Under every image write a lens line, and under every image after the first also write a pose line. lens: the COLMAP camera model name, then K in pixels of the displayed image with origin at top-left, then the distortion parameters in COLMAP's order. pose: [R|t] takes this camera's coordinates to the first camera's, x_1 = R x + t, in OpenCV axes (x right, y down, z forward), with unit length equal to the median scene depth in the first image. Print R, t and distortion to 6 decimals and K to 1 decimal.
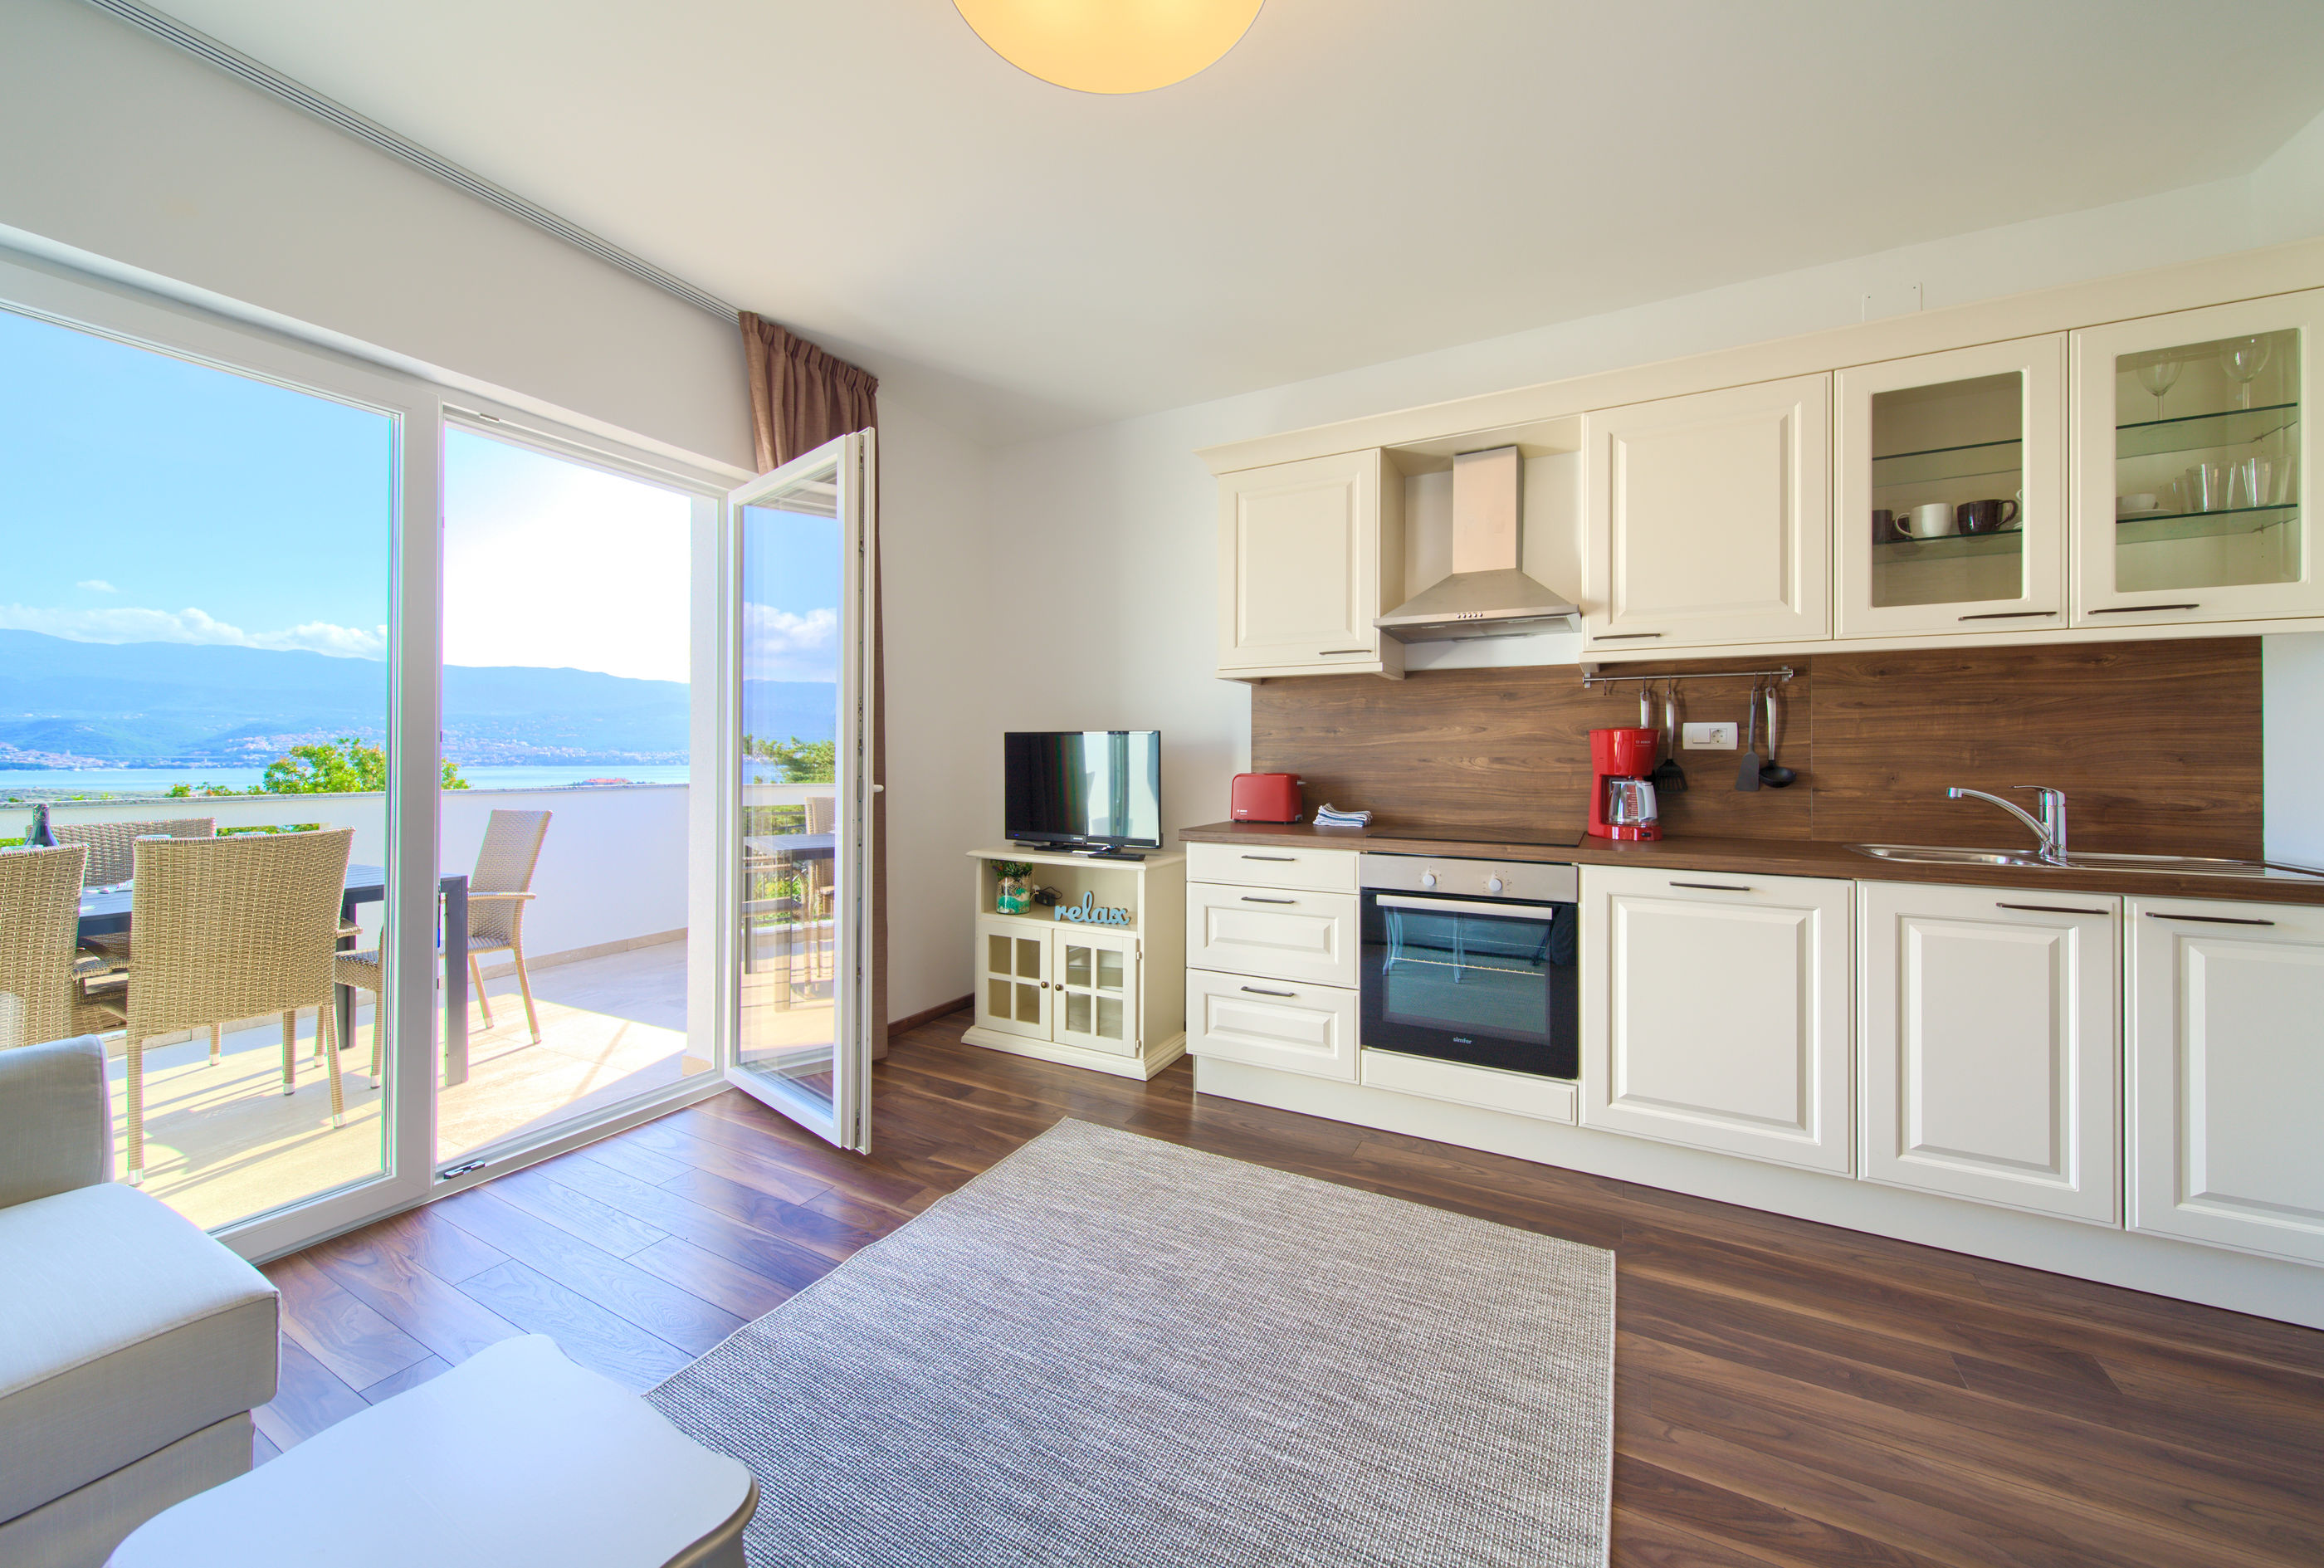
lens RADIAL K [[851.2, 0, 1158.1], [0, 851.2, 752.2], [0, 0, 1]] dist [0.003187, 0.000105]
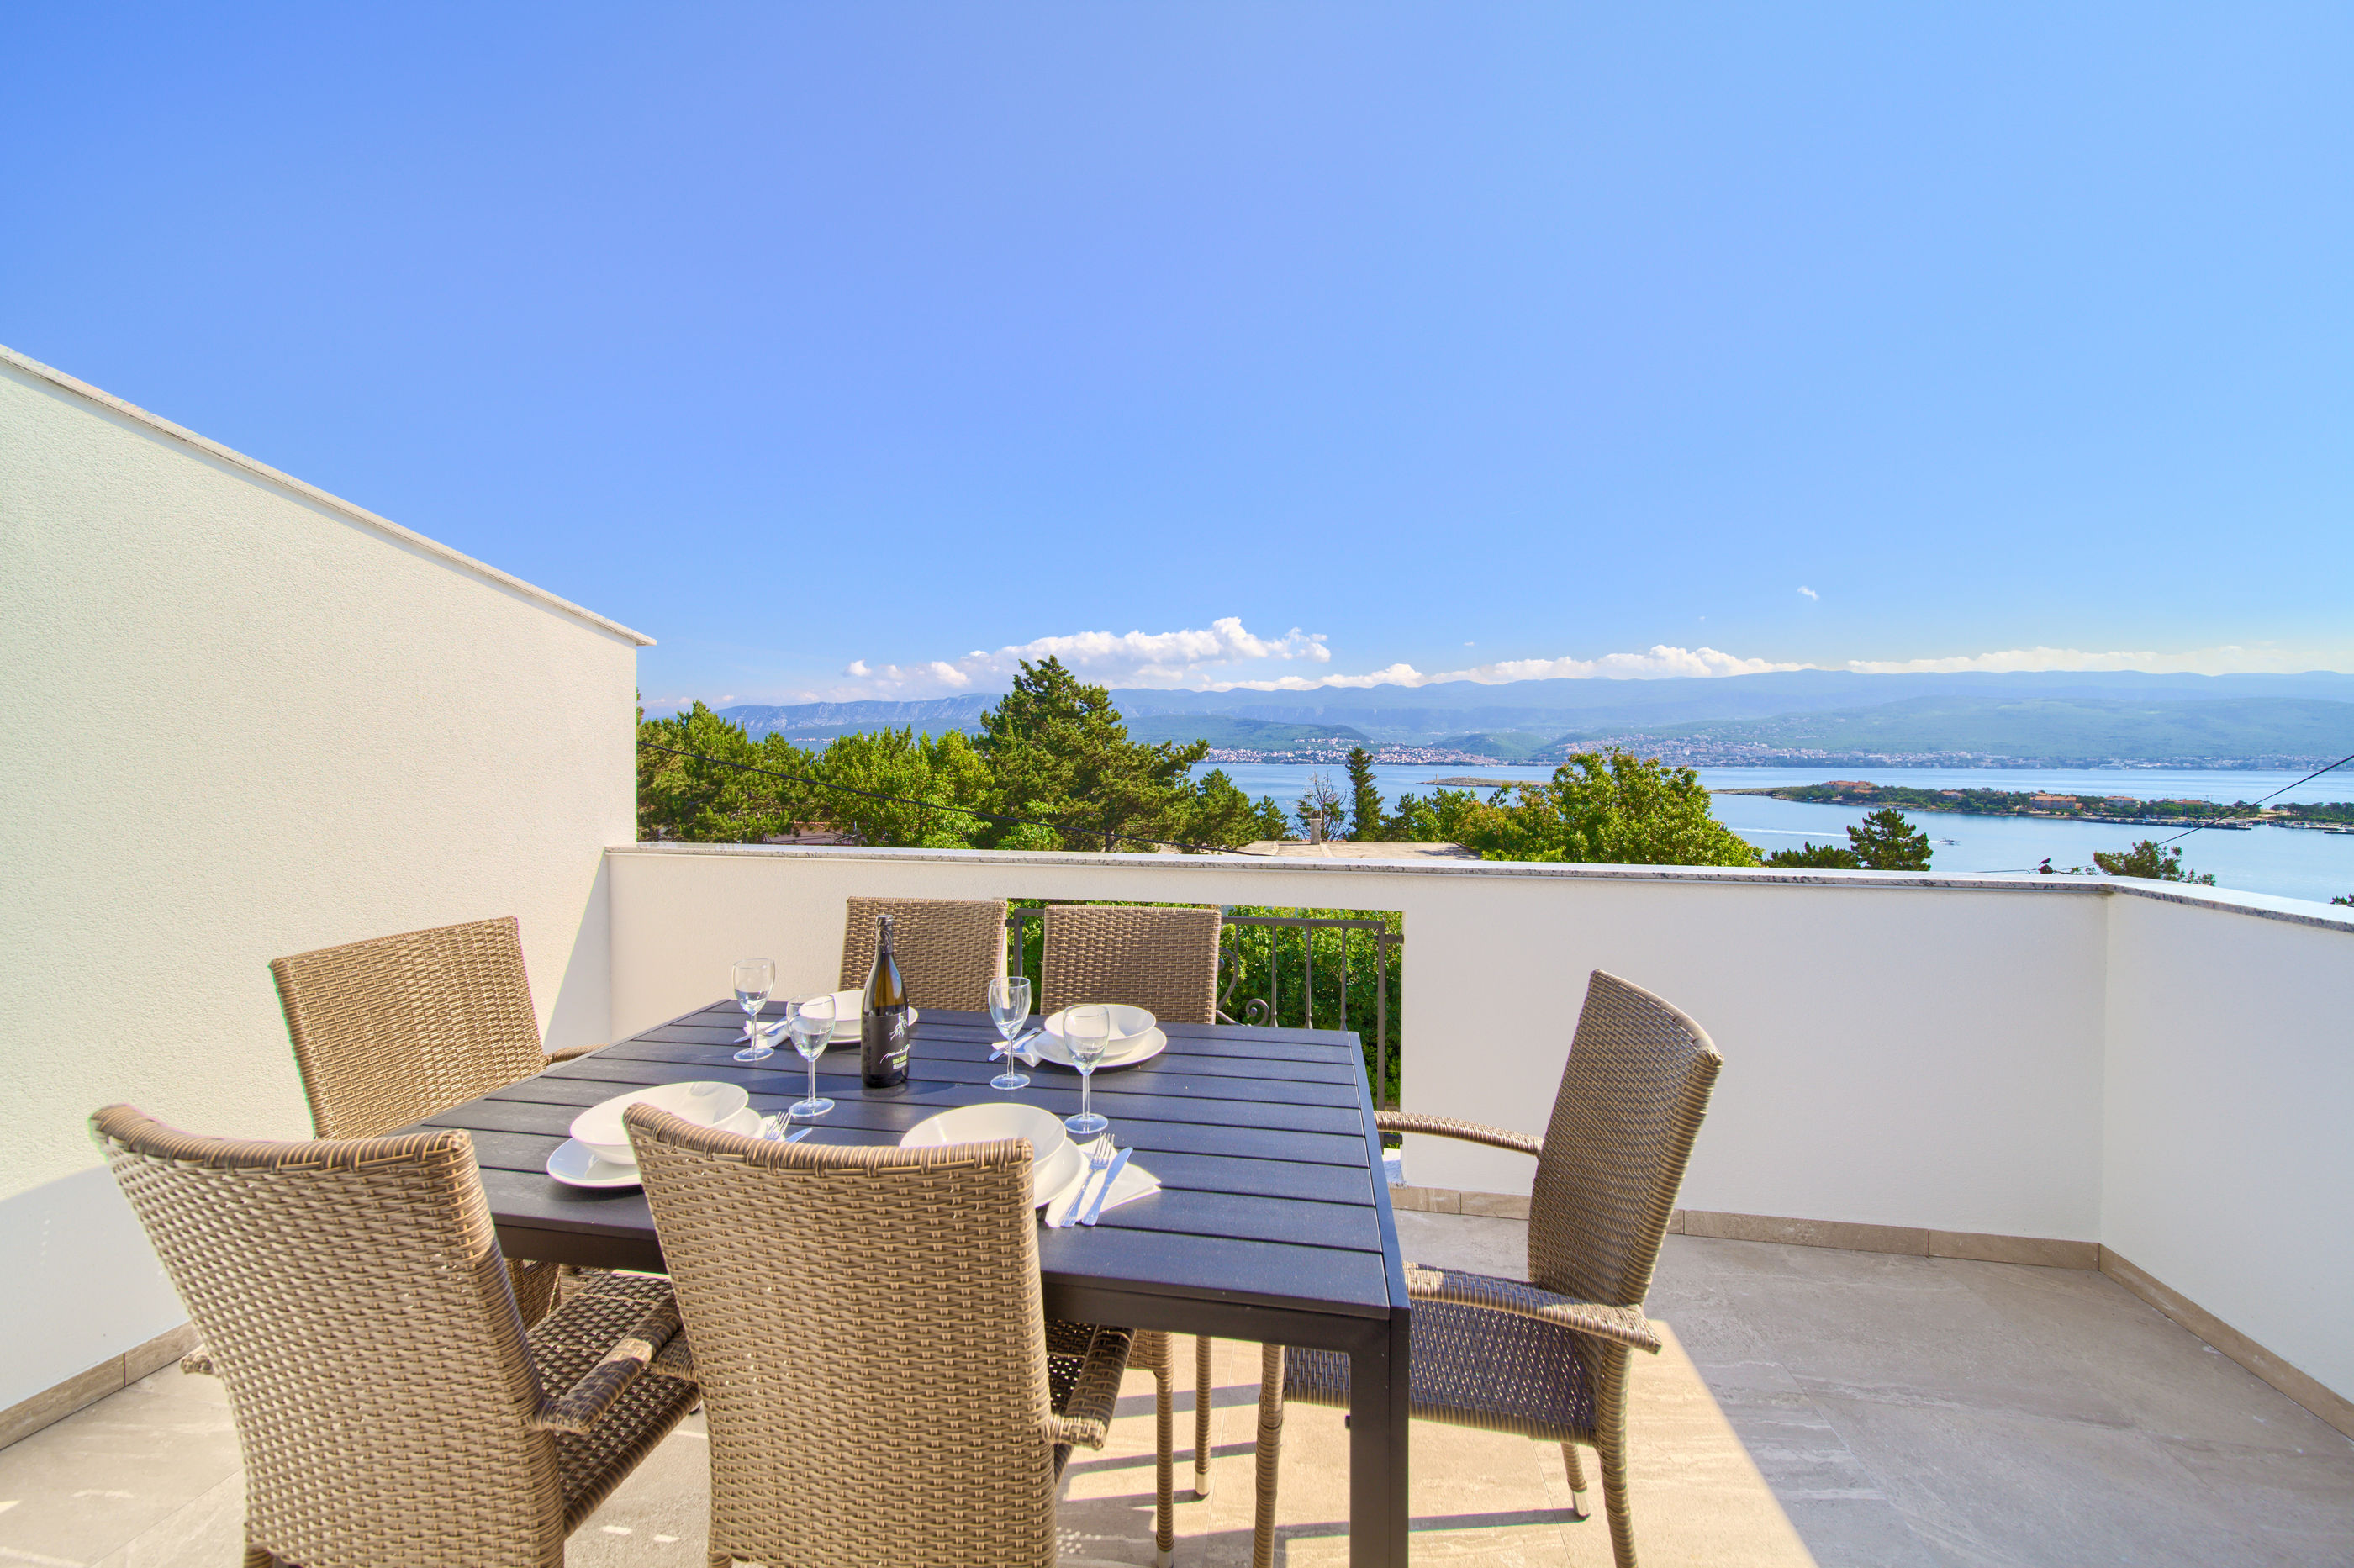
lens RADIAL K [[826.2, 0, 1177.0], [0, 826.2, 784.0], [0, 0, 1]] dist [-0.000112, -0.000029]
pose [[0.308861, 0.030053, -0.950632, -0.646006], [0.004448, 0.999444, 0.033041, -0.045932], [0.951097, -0.014433, 0.308556, 0.944982]]
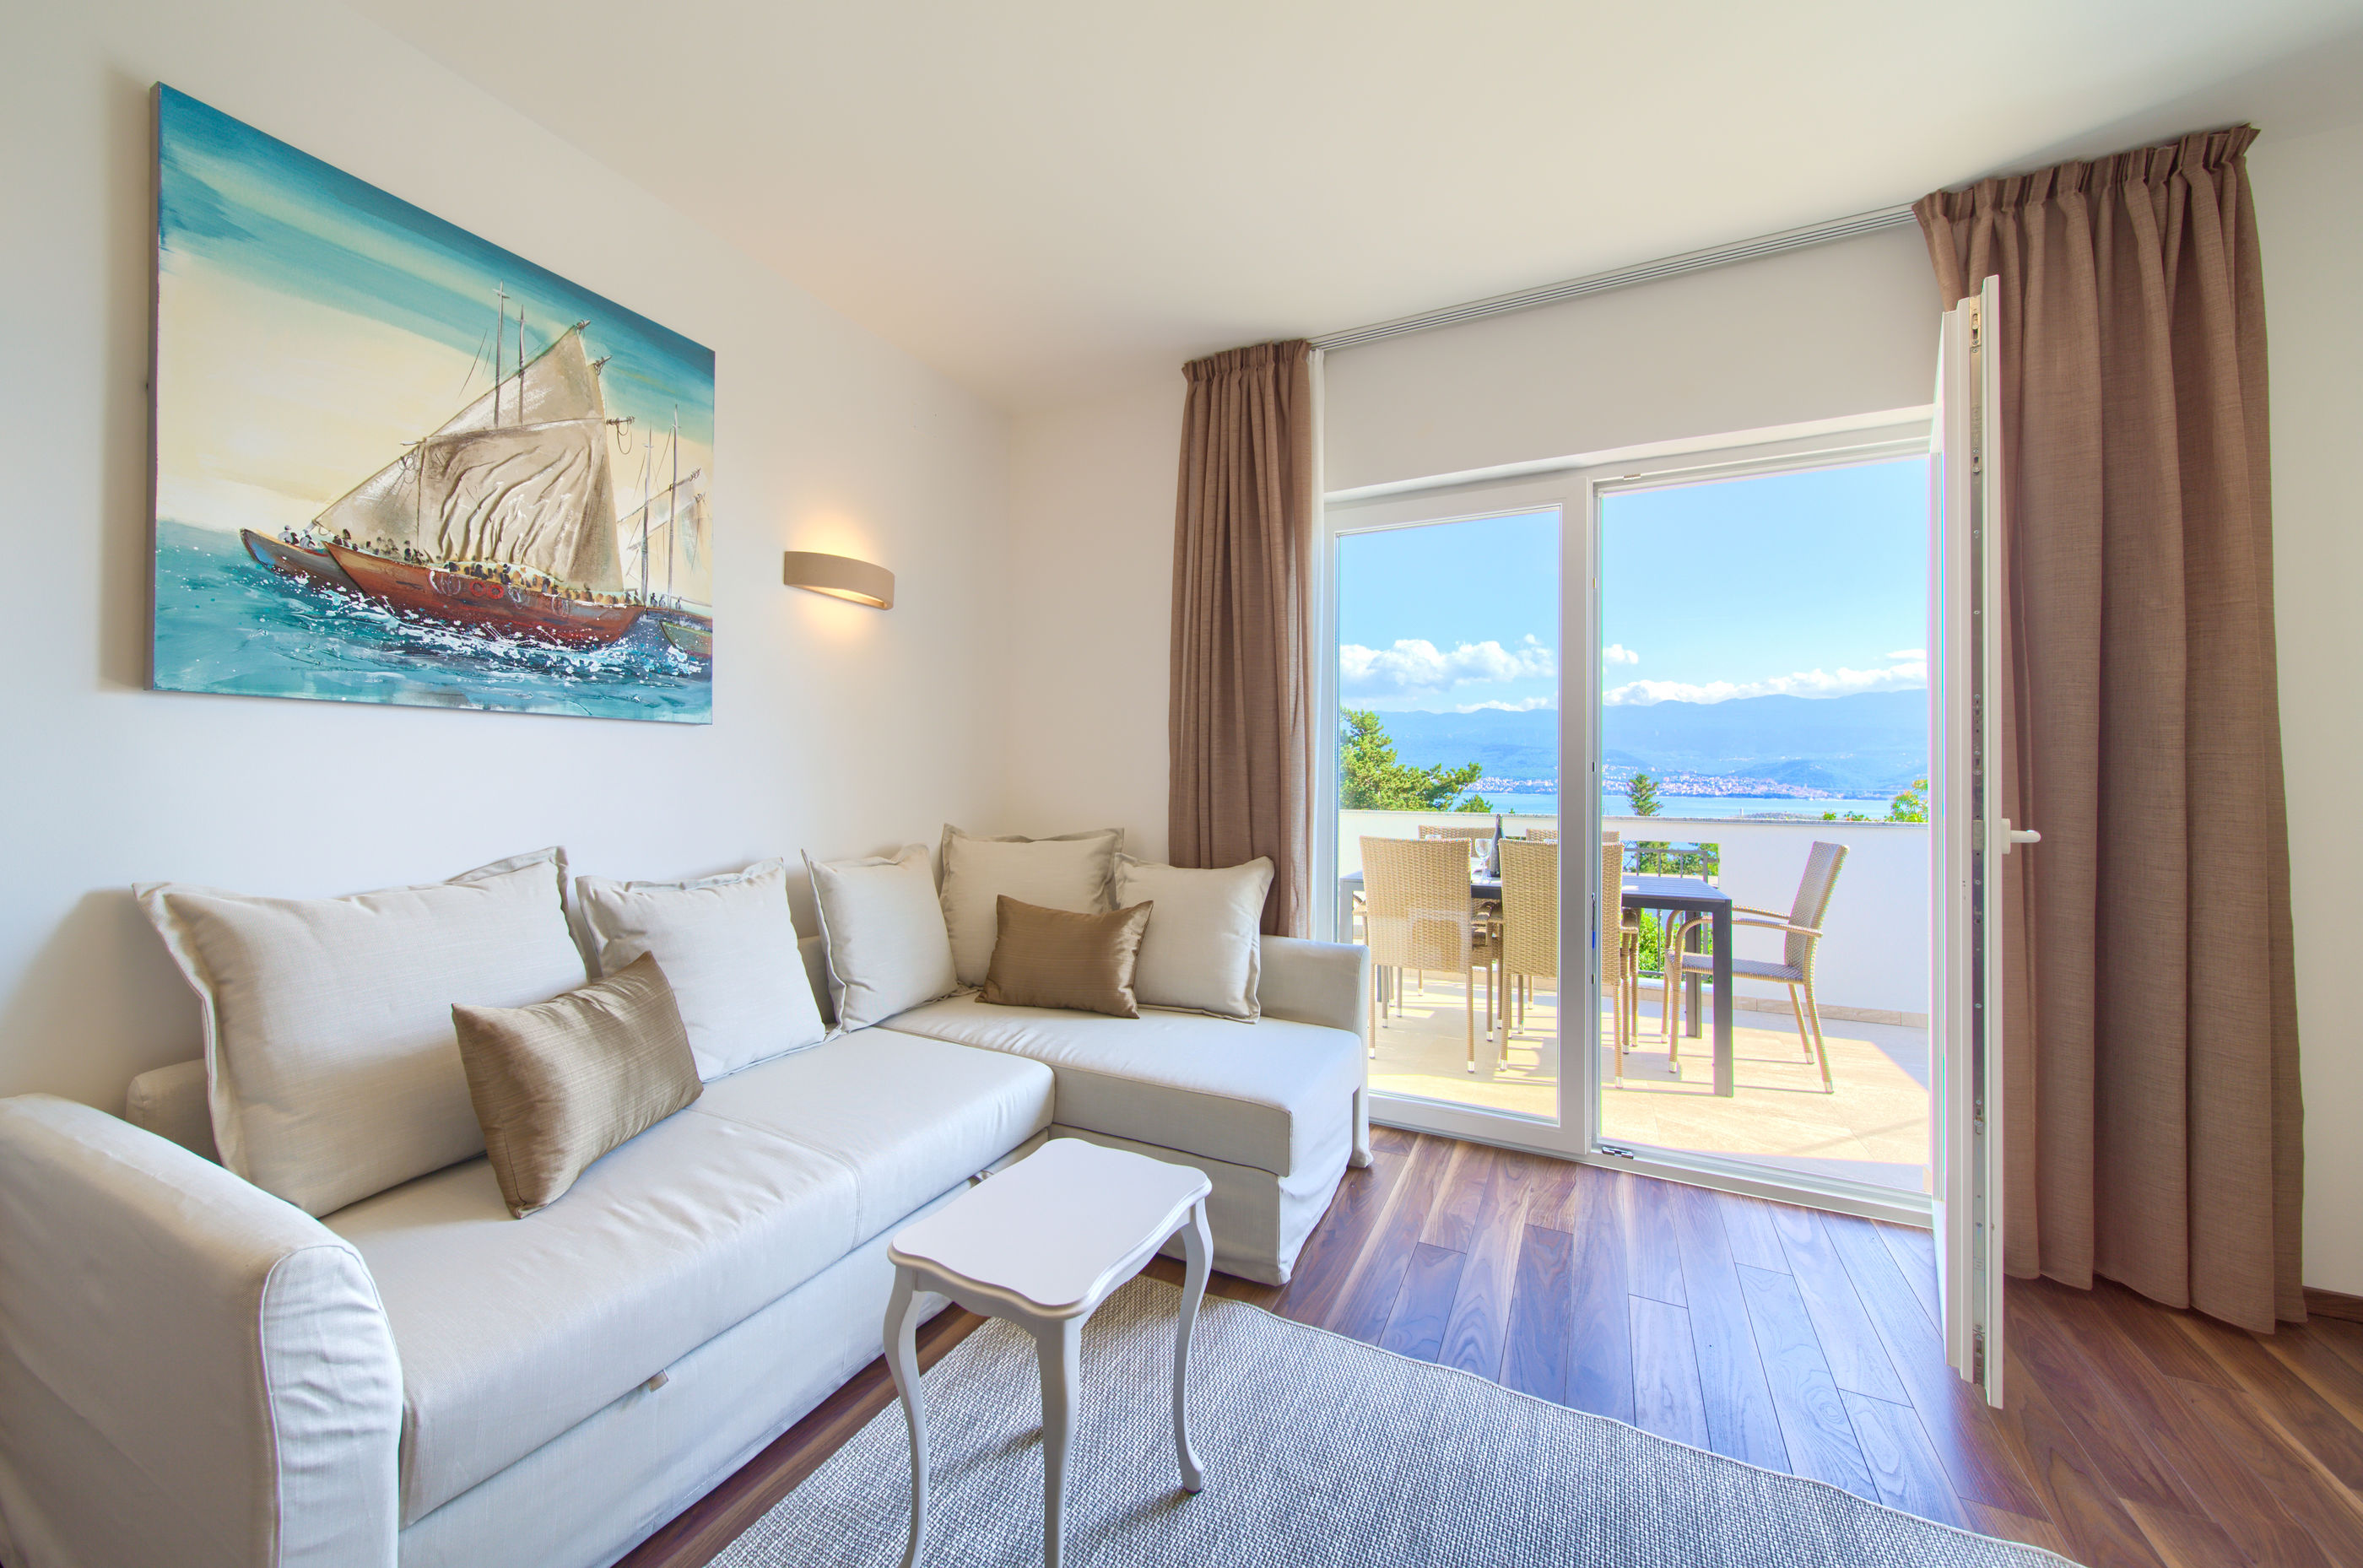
lens RADIAL K [[859.4, 0, 1161.1], [0, 859.4, 769.6], [0, 0, 1]] dist [-0.000036, -0.000082]
pose [[0.025130, -0.015565, -0.999563, 0.255170], [-0.003779, 0.999870, -0.015665, 0.004685], [0.999677, 0.004171, 0.025068, 0.307953]]
